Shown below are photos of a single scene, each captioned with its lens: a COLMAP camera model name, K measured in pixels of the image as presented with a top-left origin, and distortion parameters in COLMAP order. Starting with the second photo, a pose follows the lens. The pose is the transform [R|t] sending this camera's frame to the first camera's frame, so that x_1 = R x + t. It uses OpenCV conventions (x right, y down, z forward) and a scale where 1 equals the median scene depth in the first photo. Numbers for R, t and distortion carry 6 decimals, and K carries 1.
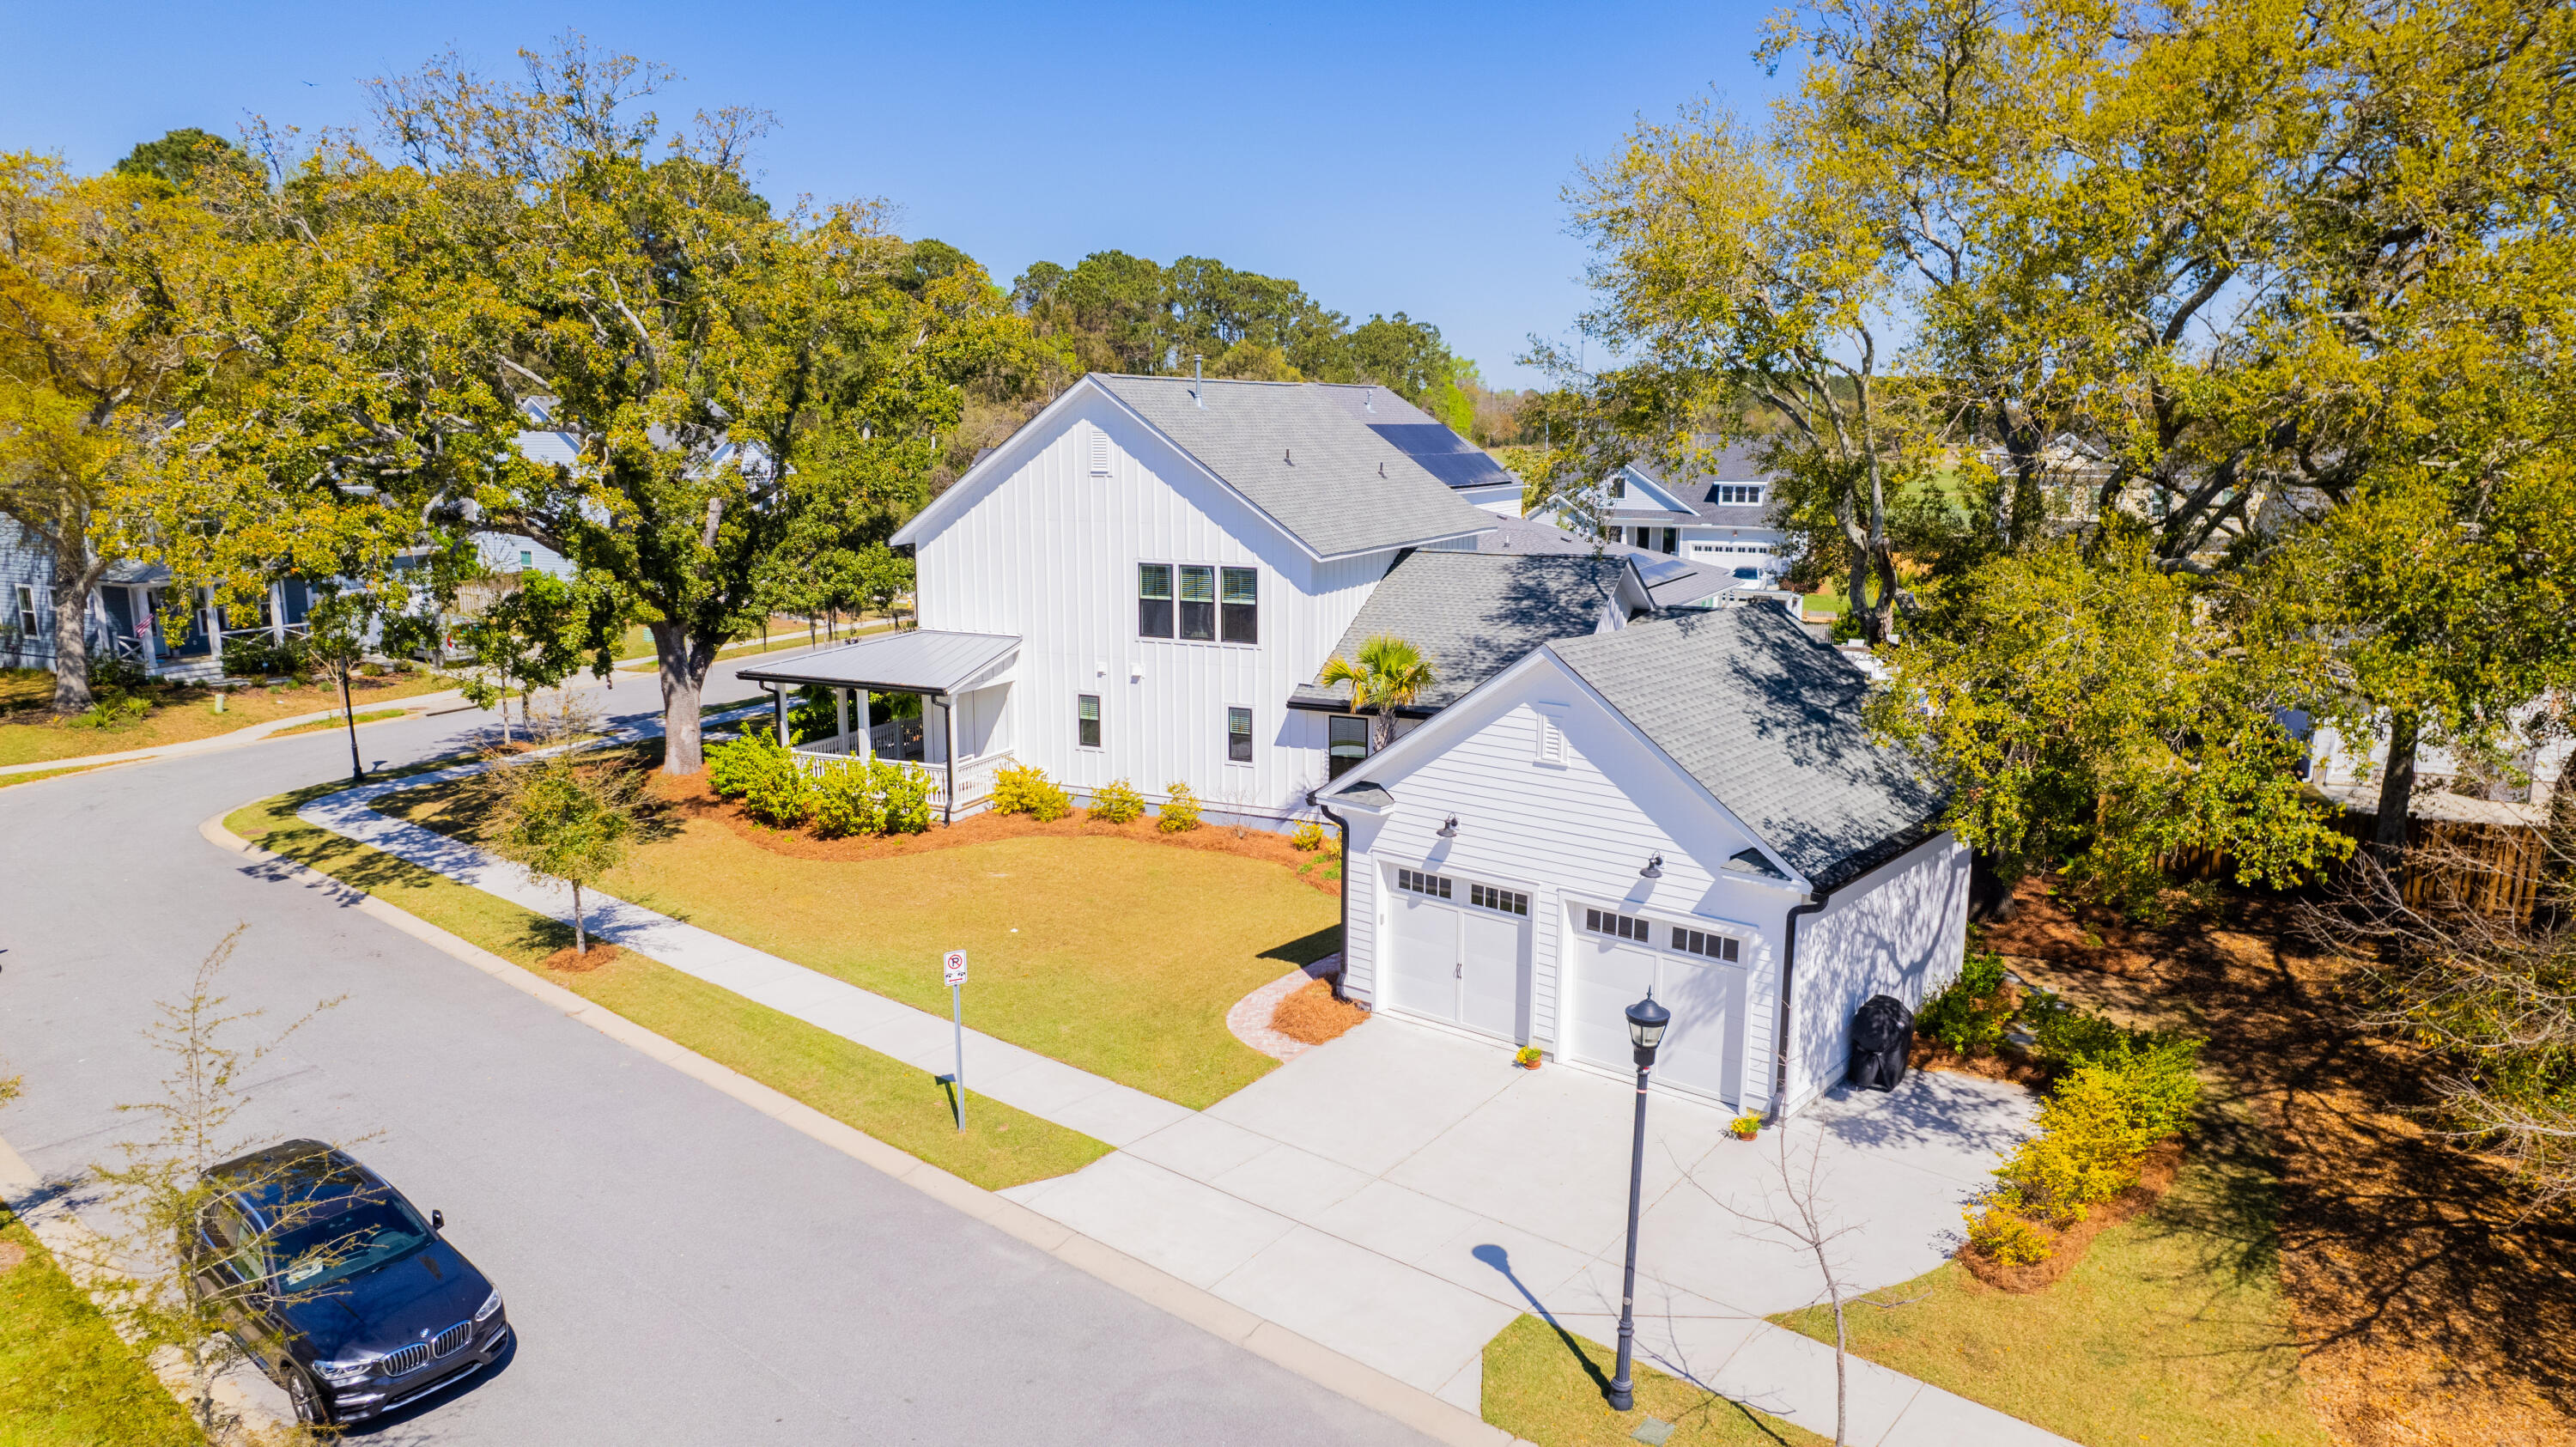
lens RADIAL K [[1655.6, 0, 1291.2], [0, 1655.6, 736.5], [0, 0, 1]] dist [-0.073418, 0.076755]
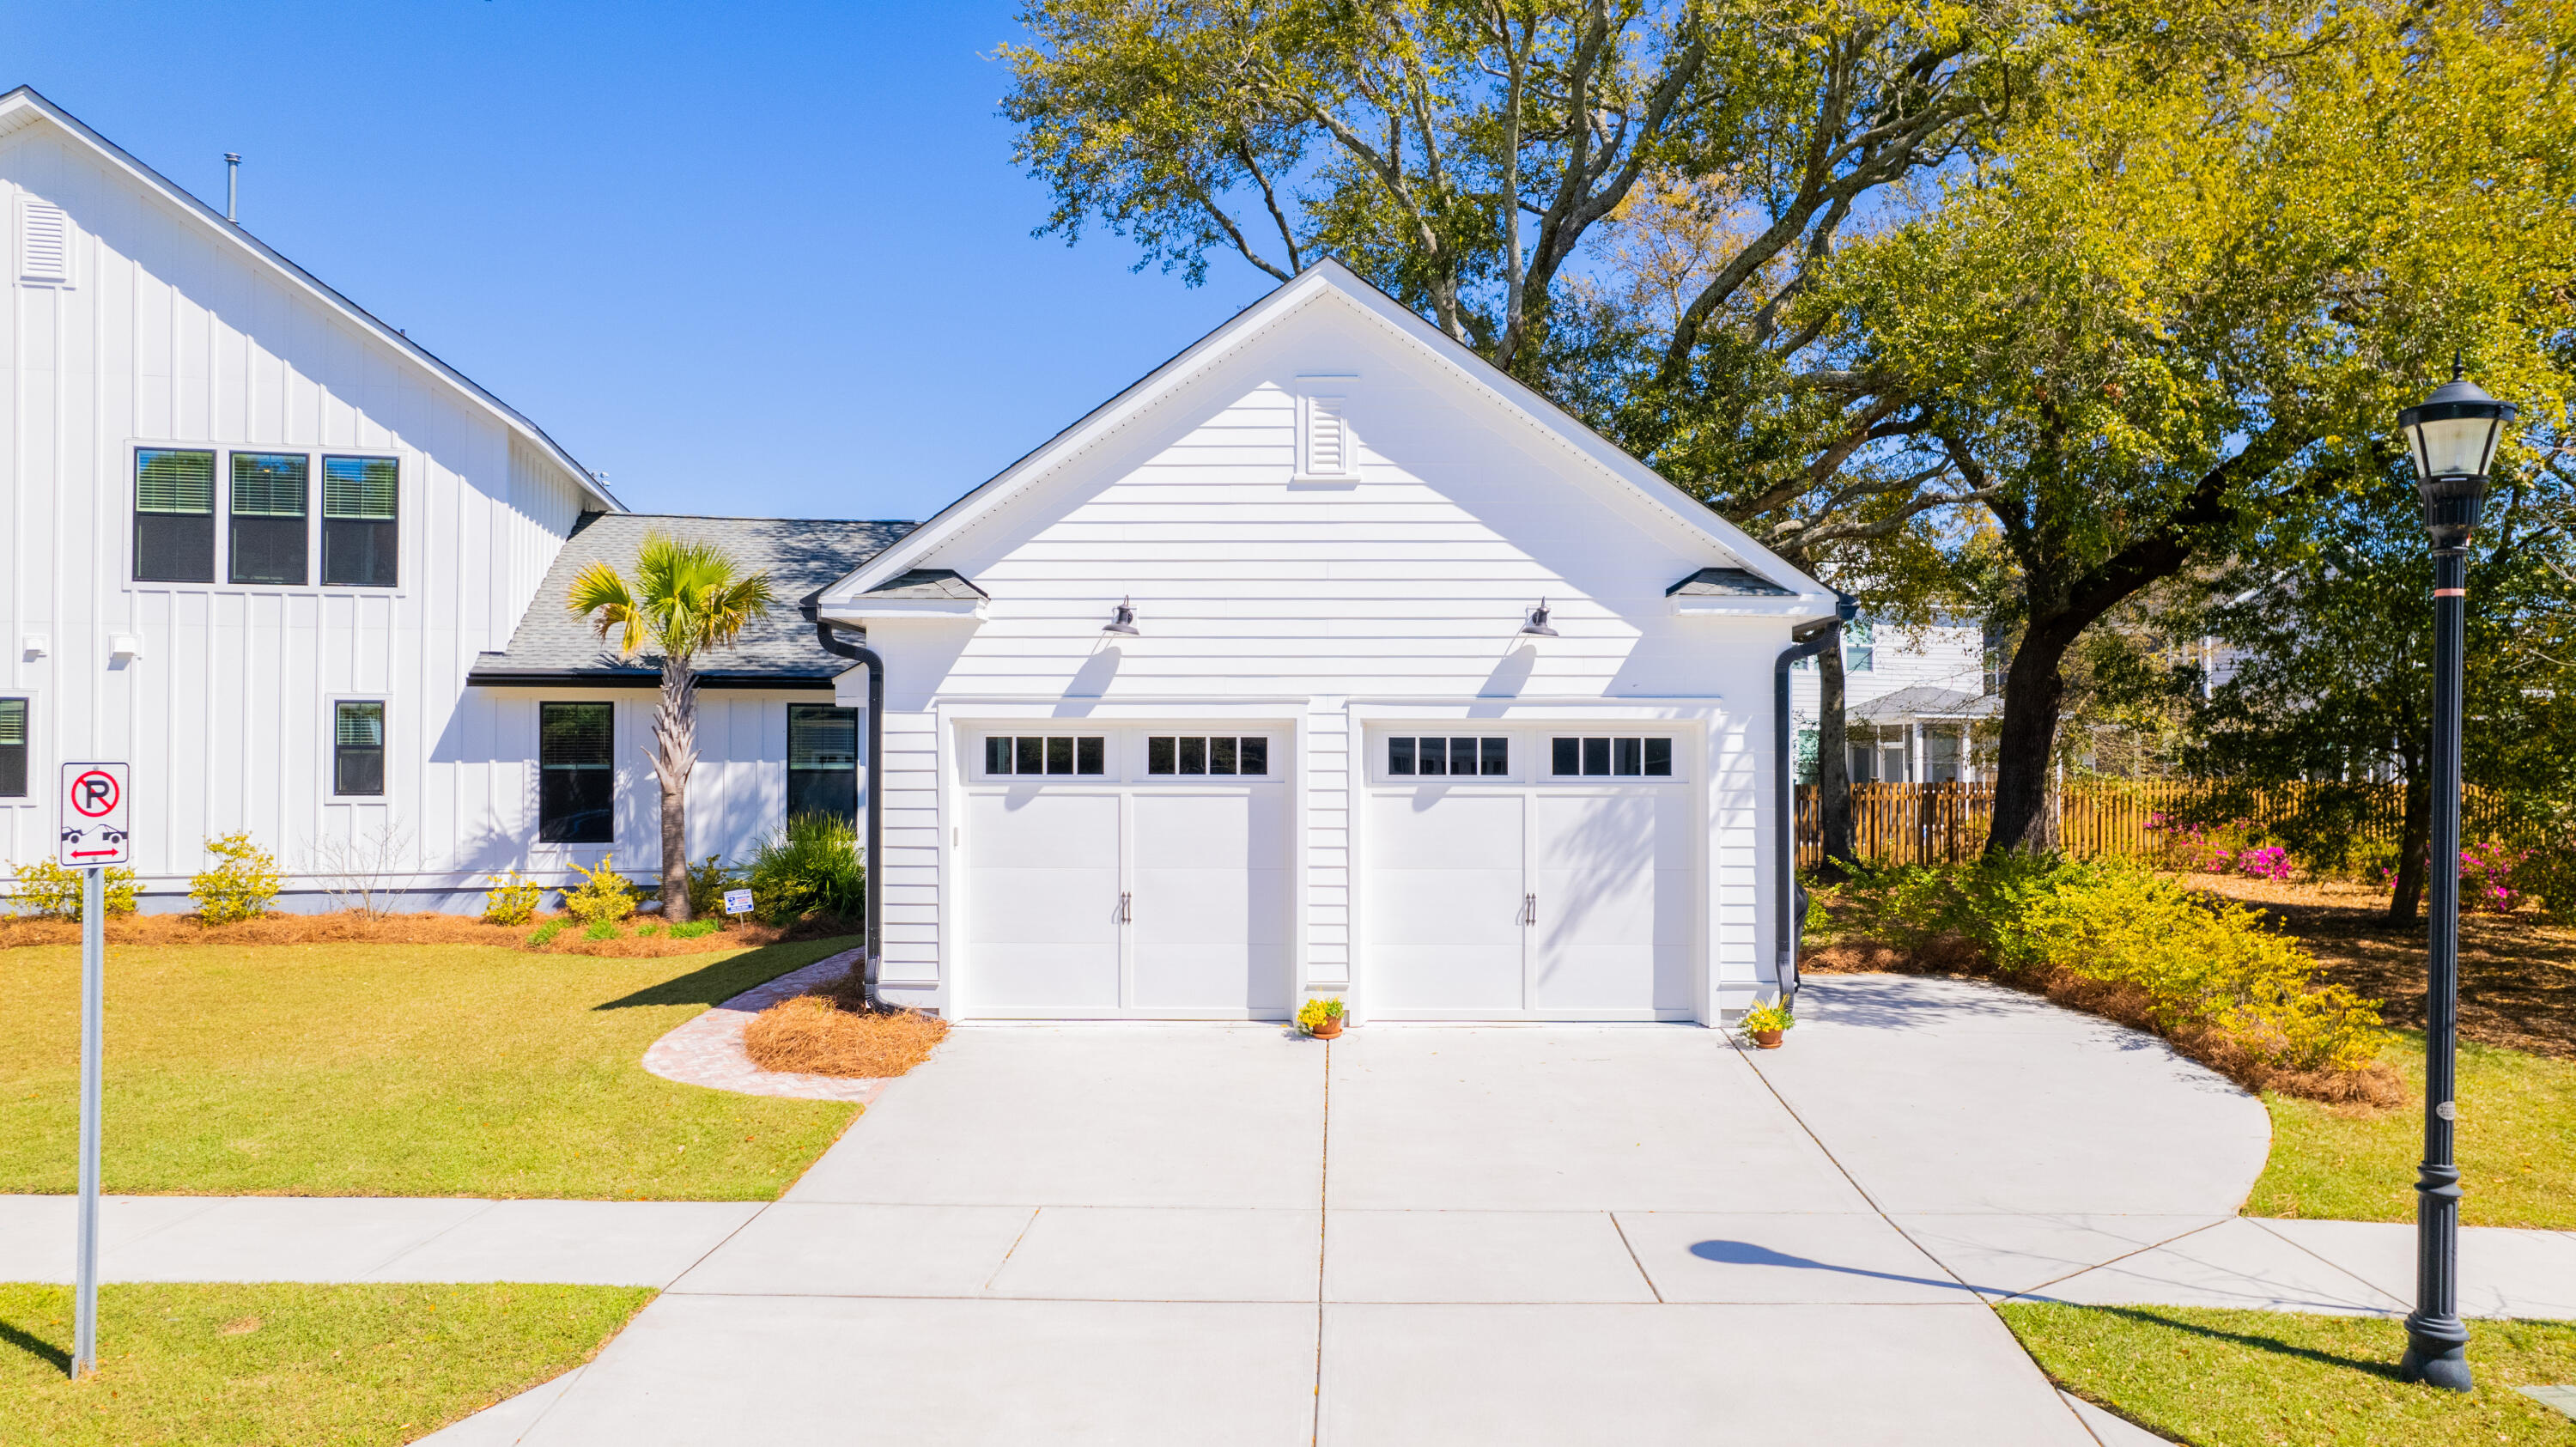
lens RADIAL K [[1655.6, 0, 1291.2], [0, 1655.6, 736.5], [0, 0, 1]] dist [-0.073418, 0.076755]
pose [[0.776685, 0.009578, 0.629816, -0.195327], [0.117864, 0.980014, -0.160252, 0.178244], [-0.618764, 0.198698, 0.760033, 0.538894]]
